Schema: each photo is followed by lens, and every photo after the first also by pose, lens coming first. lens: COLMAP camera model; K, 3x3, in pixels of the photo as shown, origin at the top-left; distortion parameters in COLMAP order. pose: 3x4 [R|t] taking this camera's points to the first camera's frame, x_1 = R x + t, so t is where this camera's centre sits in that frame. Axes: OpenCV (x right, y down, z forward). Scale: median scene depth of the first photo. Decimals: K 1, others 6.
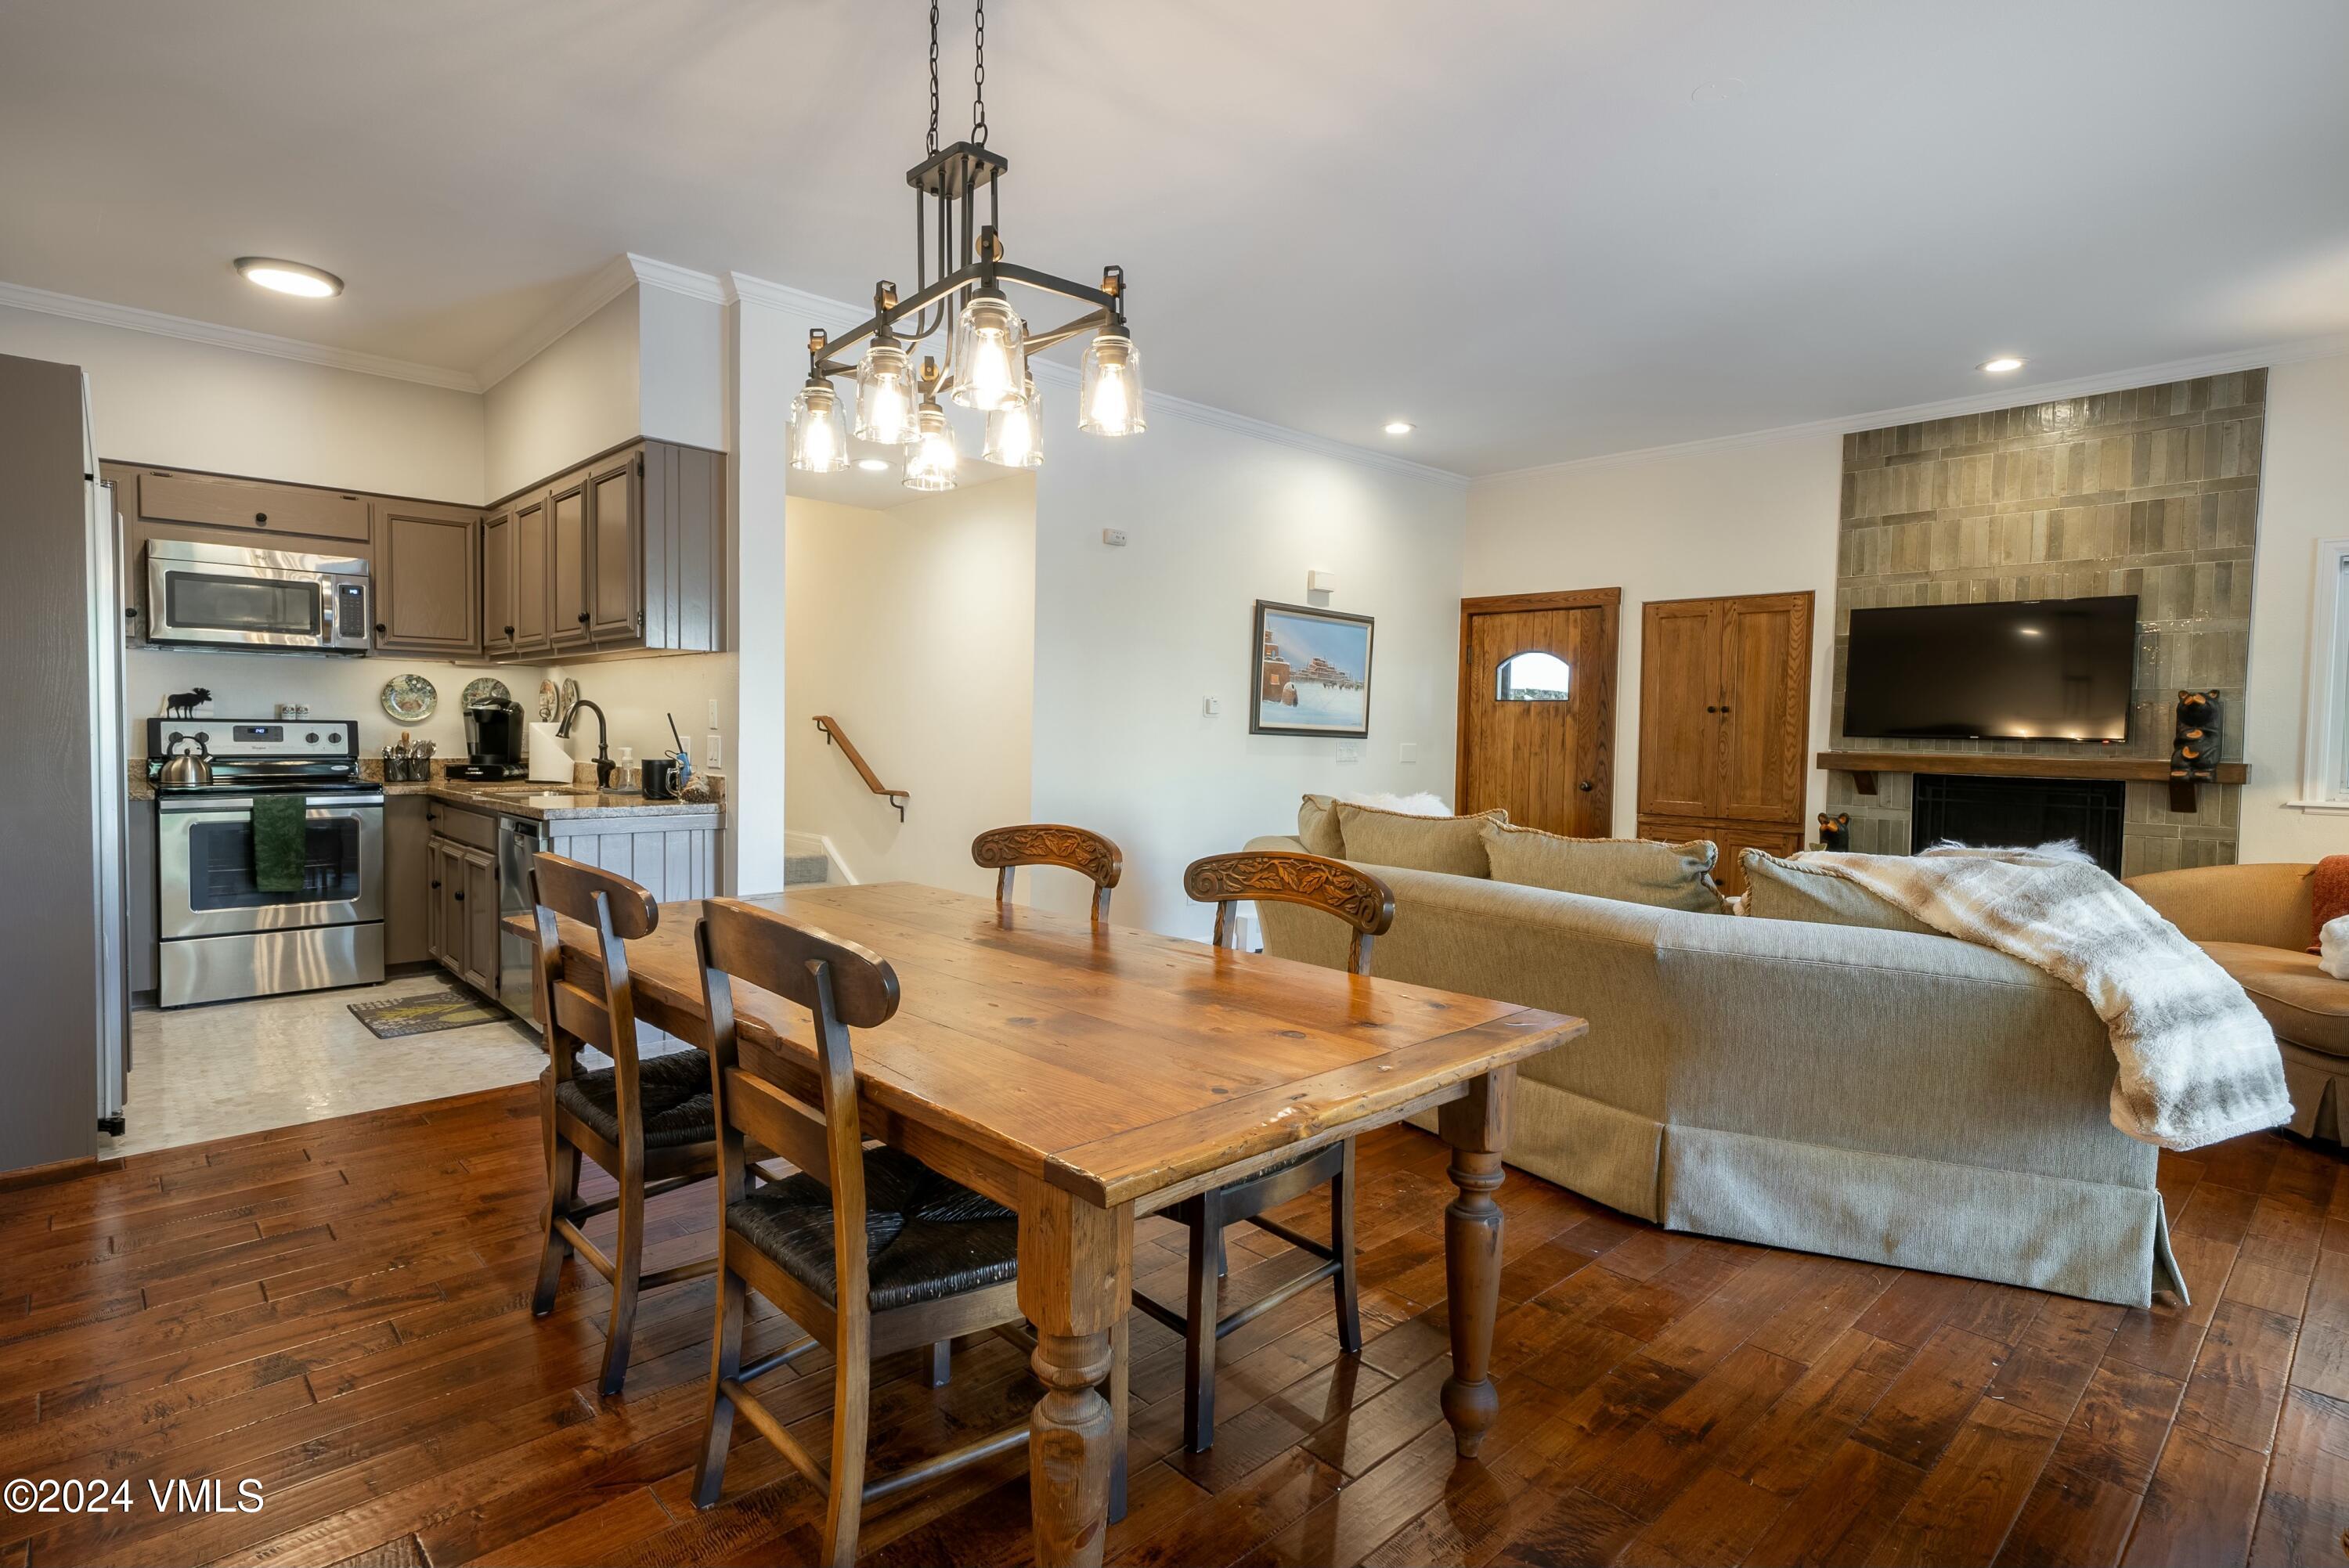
lens RADIAL K [[1192.2, 0, 1171.6], [0, 1192.2, 776.2], [0, 0, 1]] dist [-0.000786, -0.000085]
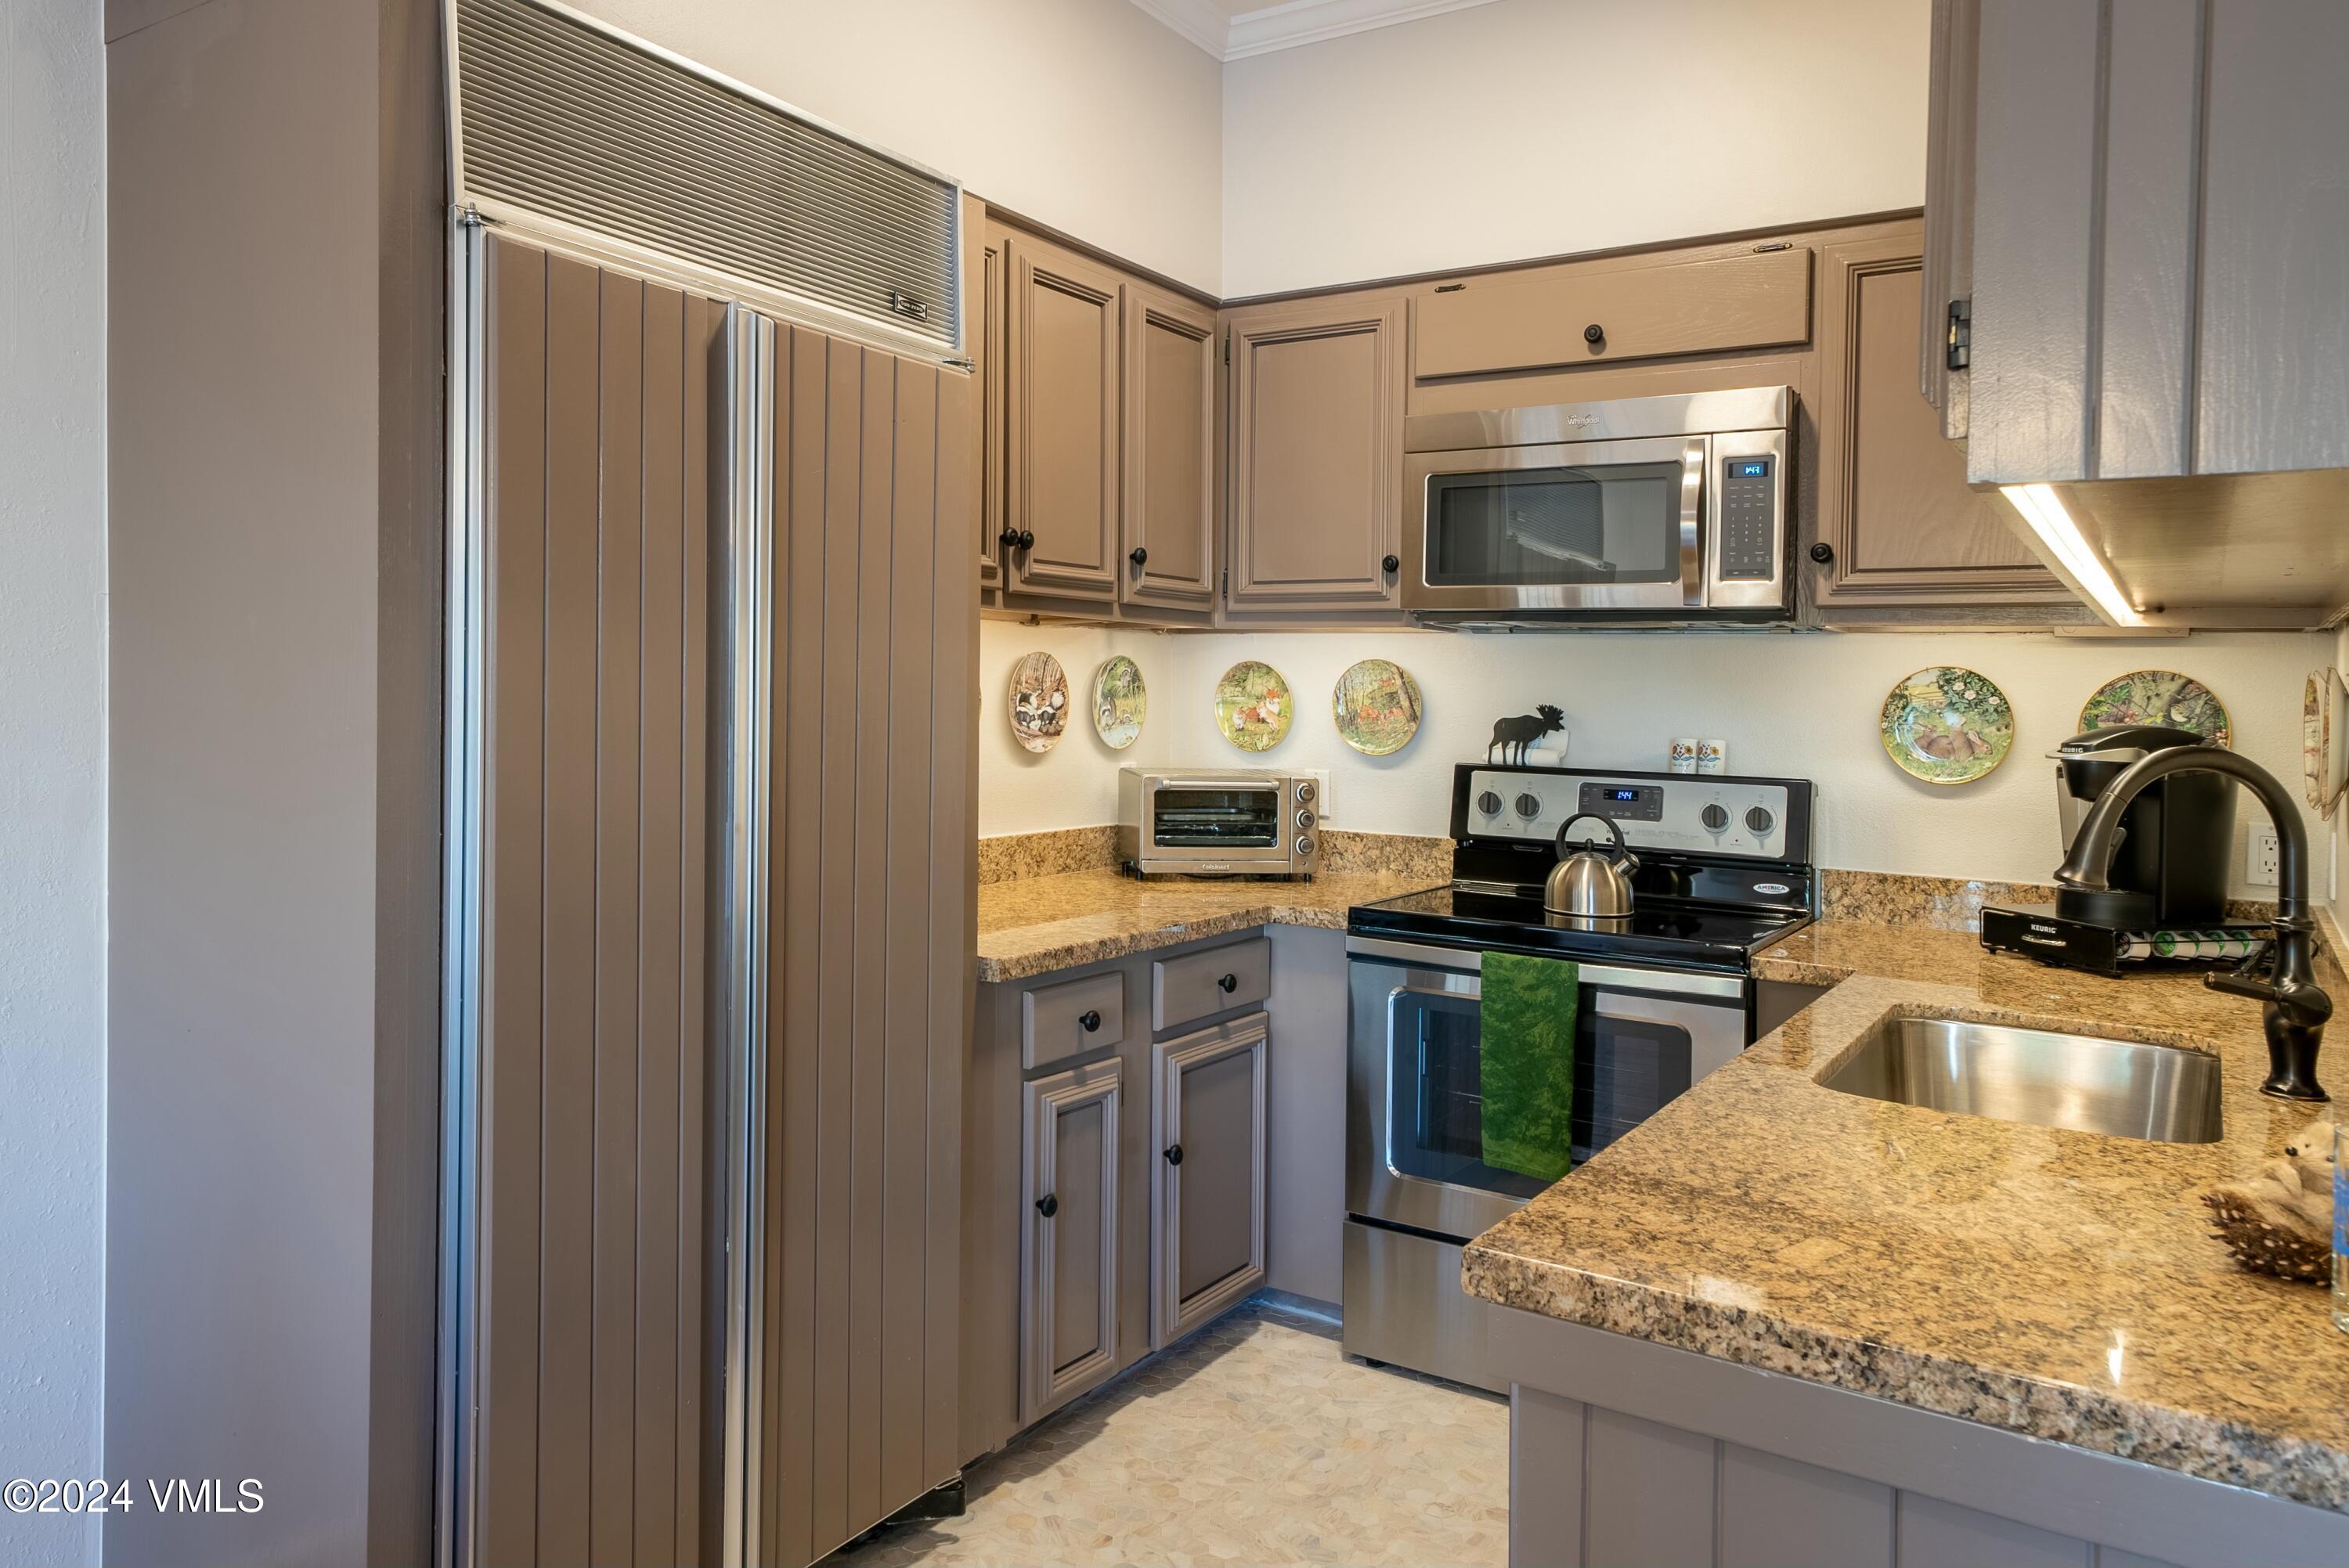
lens RADIAL K [[1584.2, 0, 1157.7], [0, 1584.2, 700.0], [0, 0, 1]] dist [0.002100, 0.000192]
pose [[0.225479, -0.003416, -0.974242, -0.201344], [-0.058933, 0.998115, -0.017139, -0.054323], [0.972464, 0.061279, 0.224853, 0.682712]]
